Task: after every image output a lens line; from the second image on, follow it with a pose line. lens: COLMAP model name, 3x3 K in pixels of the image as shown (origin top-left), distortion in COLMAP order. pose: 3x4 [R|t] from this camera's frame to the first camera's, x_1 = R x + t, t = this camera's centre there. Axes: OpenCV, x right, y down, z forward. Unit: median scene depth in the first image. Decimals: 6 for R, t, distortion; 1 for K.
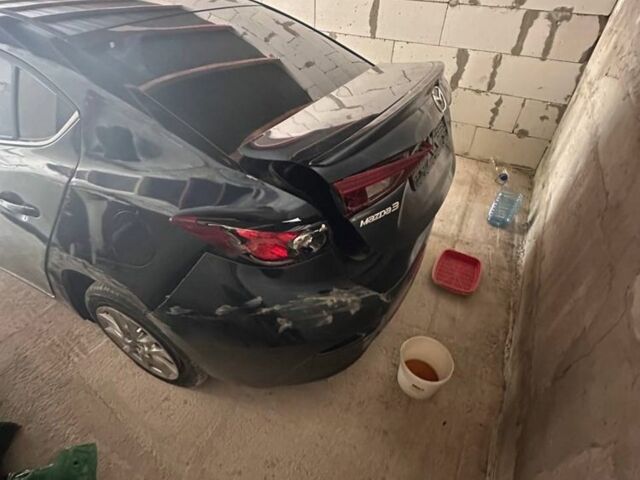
lens RADIAL K [[340.7, 0, 328.7], [0, 340.7, 232.7], [0, 0, 1]] dist [-0.032683, -0.000204]
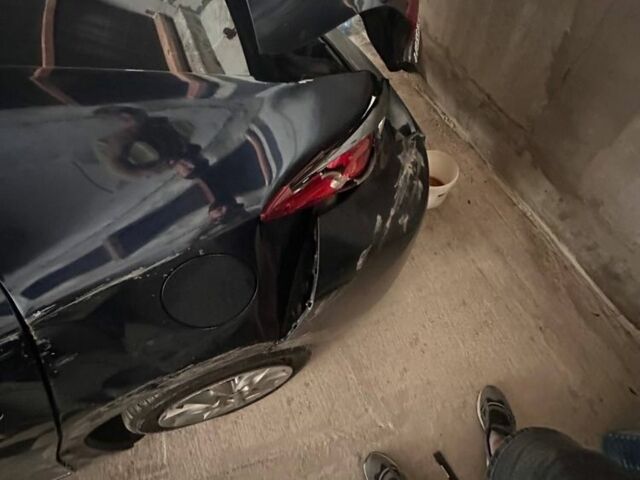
lens RADIAL K [[340.7, 0, 328.7], [0, 340.7, 232.7], [0, 0, 1]] dist [-0.032683, -0.000204]
pose [[0.639223, -0.719011, 0.272797, -0.351076], [0.588782, 0.685773, 0.427845, -0.132623], [-0.494702, -0.112870, 0.861702, 0.238988]]
